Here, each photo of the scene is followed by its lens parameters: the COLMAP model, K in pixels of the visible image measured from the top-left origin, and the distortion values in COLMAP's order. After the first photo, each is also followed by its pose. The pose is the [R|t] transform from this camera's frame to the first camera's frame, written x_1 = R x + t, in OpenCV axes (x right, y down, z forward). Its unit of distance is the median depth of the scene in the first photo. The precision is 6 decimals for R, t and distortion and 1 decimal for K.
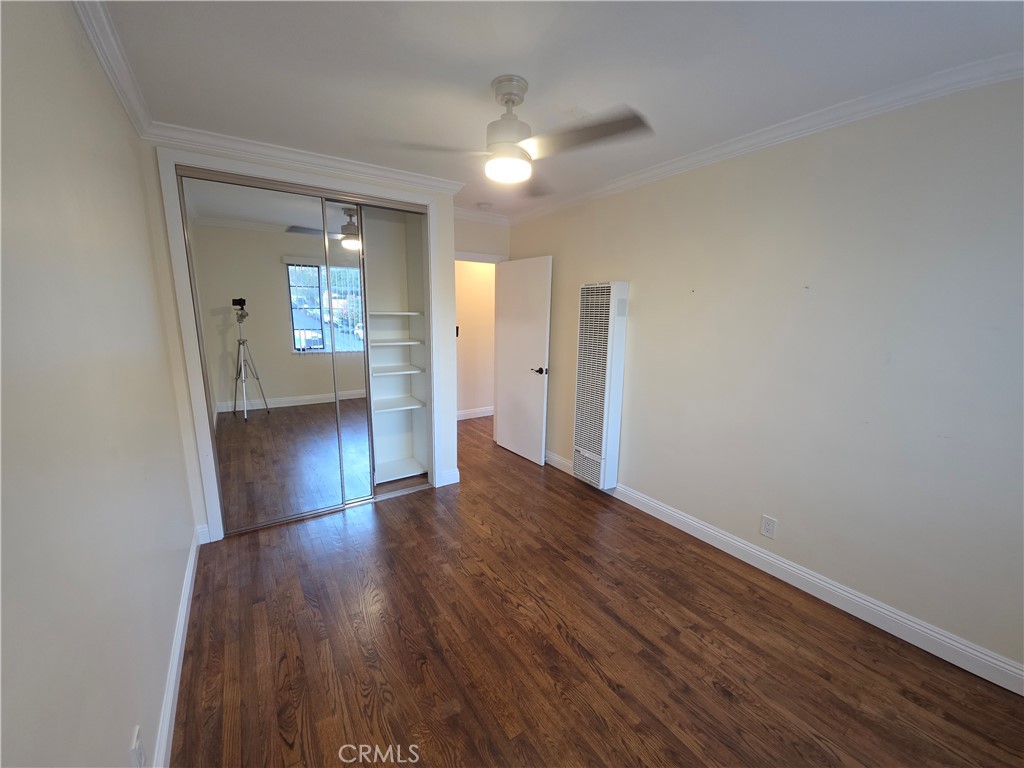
lens RADIAL K [[408.5, 0, 514.0], [0, 408.5, 386.6], [0, 0, 1]] dist [0.004043, -0.004000]
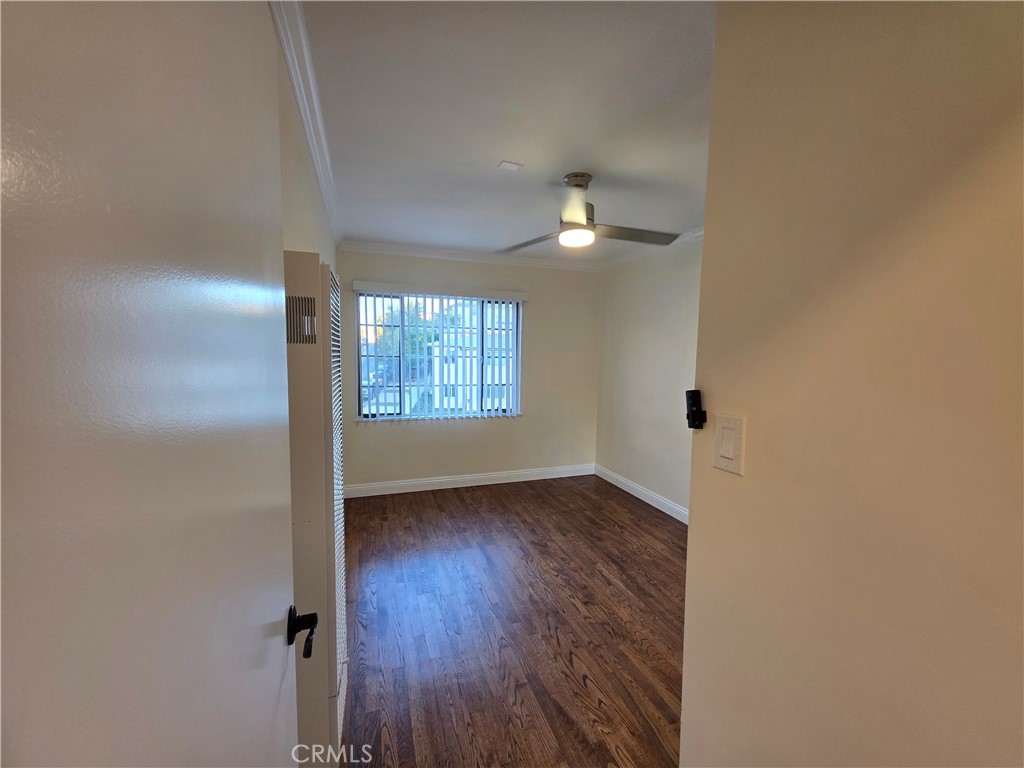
lens RADIAL K [[408.5, 0, 511.4], [0, 408.5, 382.5], [0, 0, 1]] dist [0.004043, -0.004000]
pose [[-0.966143, -0.047265, 0.253641, -0.162245], [0.017135, 0.969152, 0.245869, -0.395656], [-0.257438, 0.241891, -0.935529, 2.297797]]
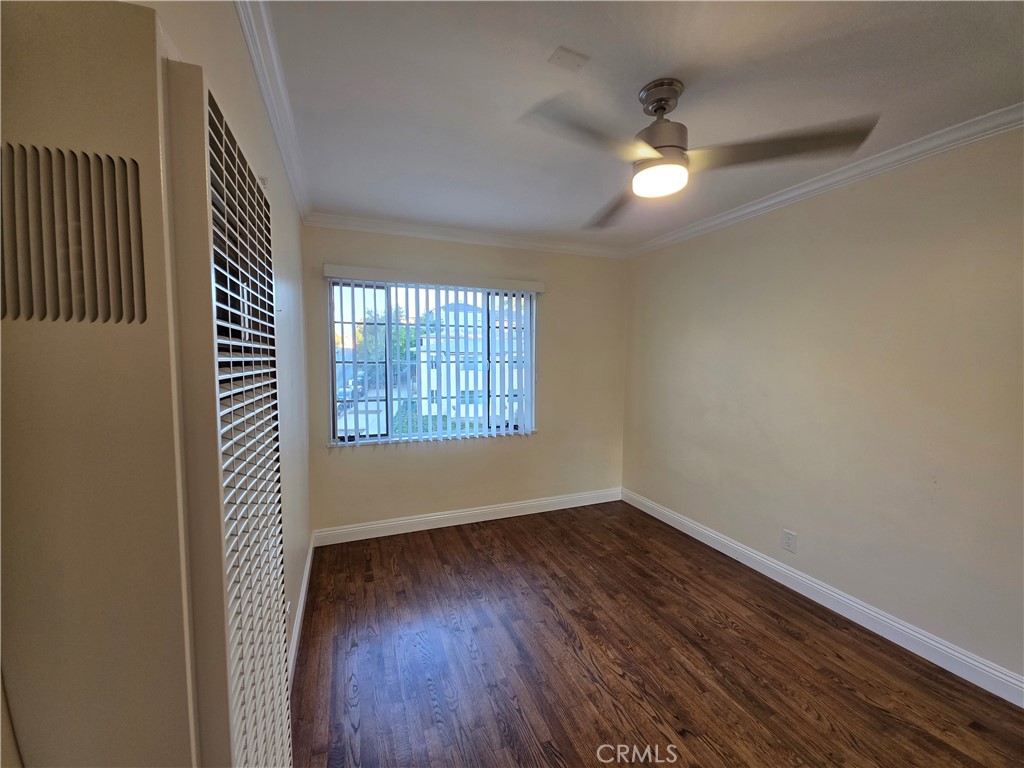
lens RADIAL K [[408.5, 0, 511.3], [0, 408.5, 383.3], [0, 0, 1]] dist [0.004043, -0.004000]
pose [[-0.977072, -0.031409, 0.210581, 0.089015], [0.020014, 0.971130, 0.237711, -0.318344], [-0.211968, 0.236475, -0.948235, 1.921024]]
